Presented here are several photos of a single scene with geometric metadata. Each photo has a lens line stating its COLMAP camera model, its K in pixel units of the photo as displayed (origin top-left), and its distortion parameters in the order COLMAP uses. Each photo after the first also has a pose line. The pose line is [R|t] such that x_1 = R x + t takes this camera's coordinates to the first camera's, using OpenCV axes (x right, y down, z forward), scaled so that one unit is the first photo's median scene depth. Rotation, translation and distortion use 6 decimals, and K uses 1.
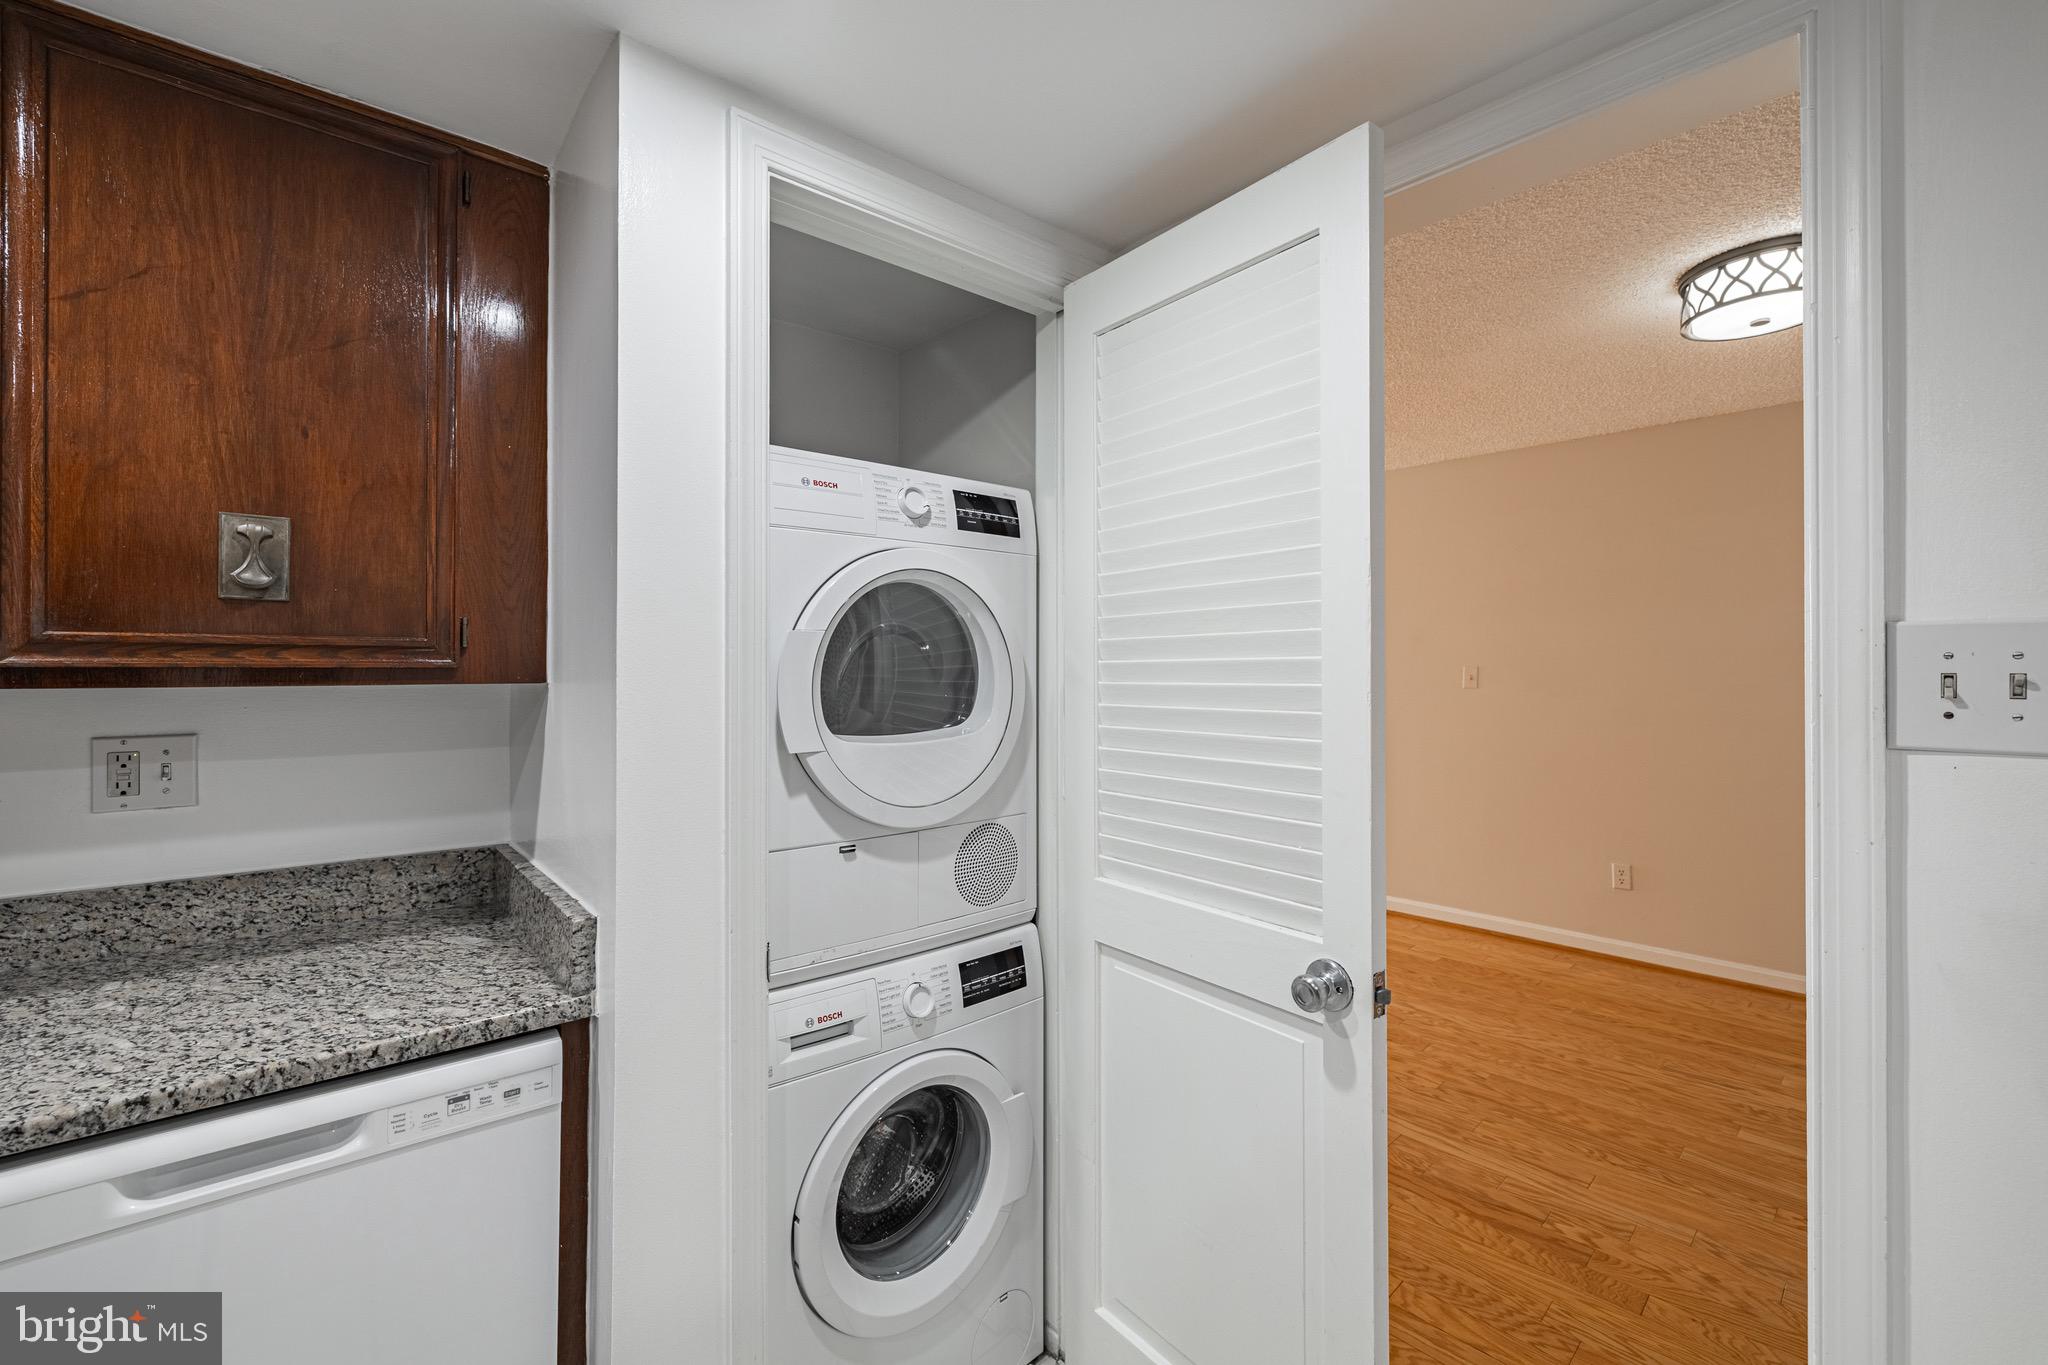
lens RADIAL K [[855.0, 0, 1024.1], [0, 855.0, 665.9], [0, 0, 1]] dist [0.001625, 0.000034]
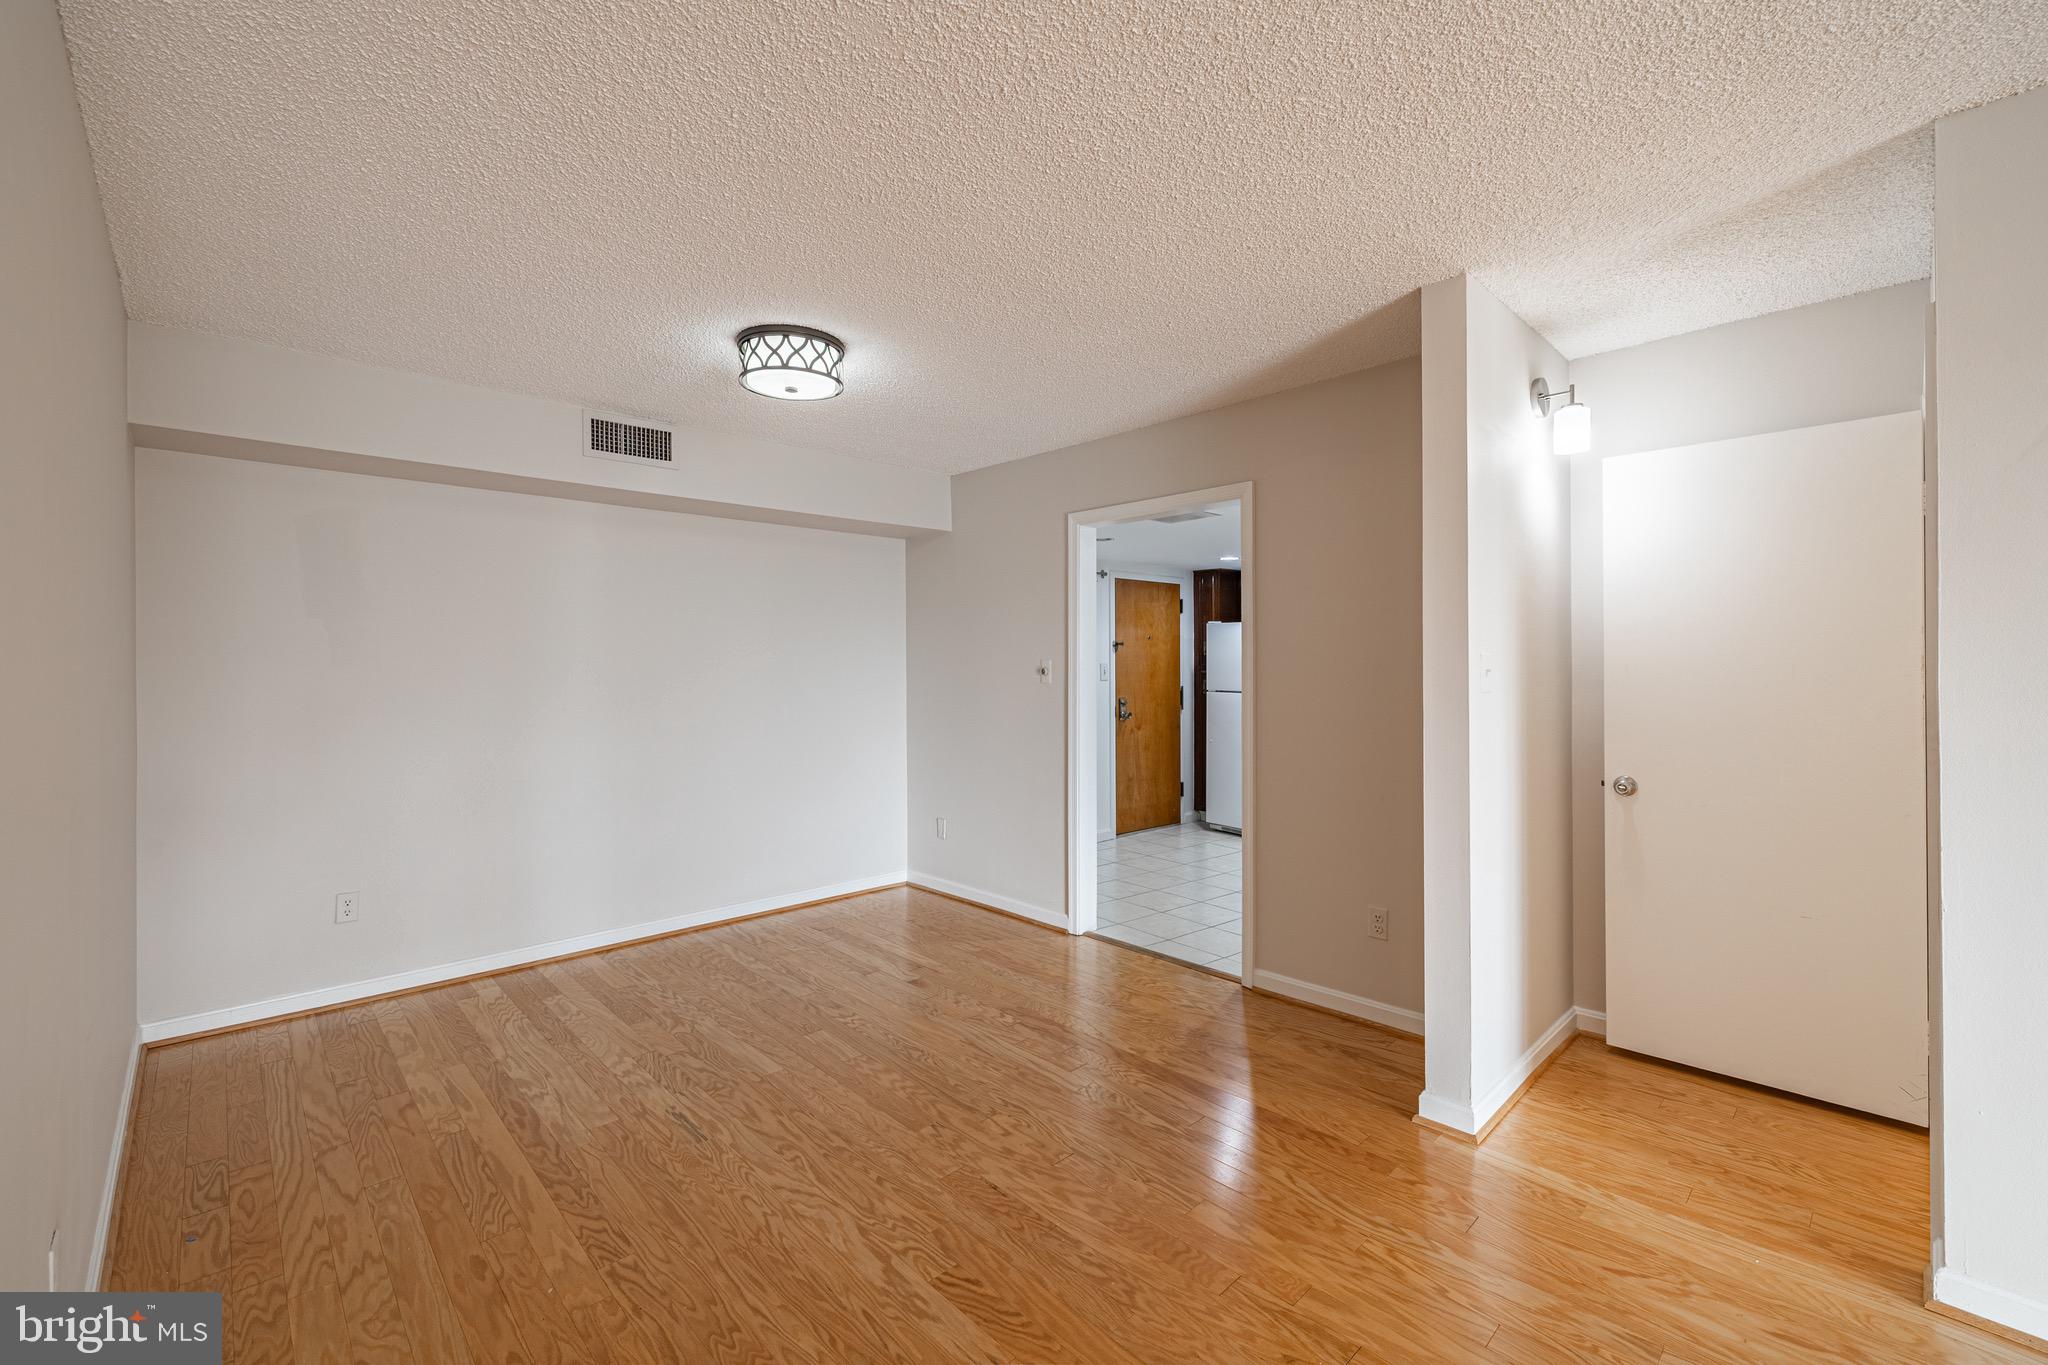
lens RADIAL K [[855.0, 0, 1024.1], [0, 855.0, 665.9], [0, 0, 1]] dist [0.001625, 0.000034]
pose [[-0.999995, 0.002574, 0.001556, 1.032810], [0.002558, 0.999947, -0.010003, 0.026246], [-0.001581, -0.009999, -0.999949, 4.466235]]
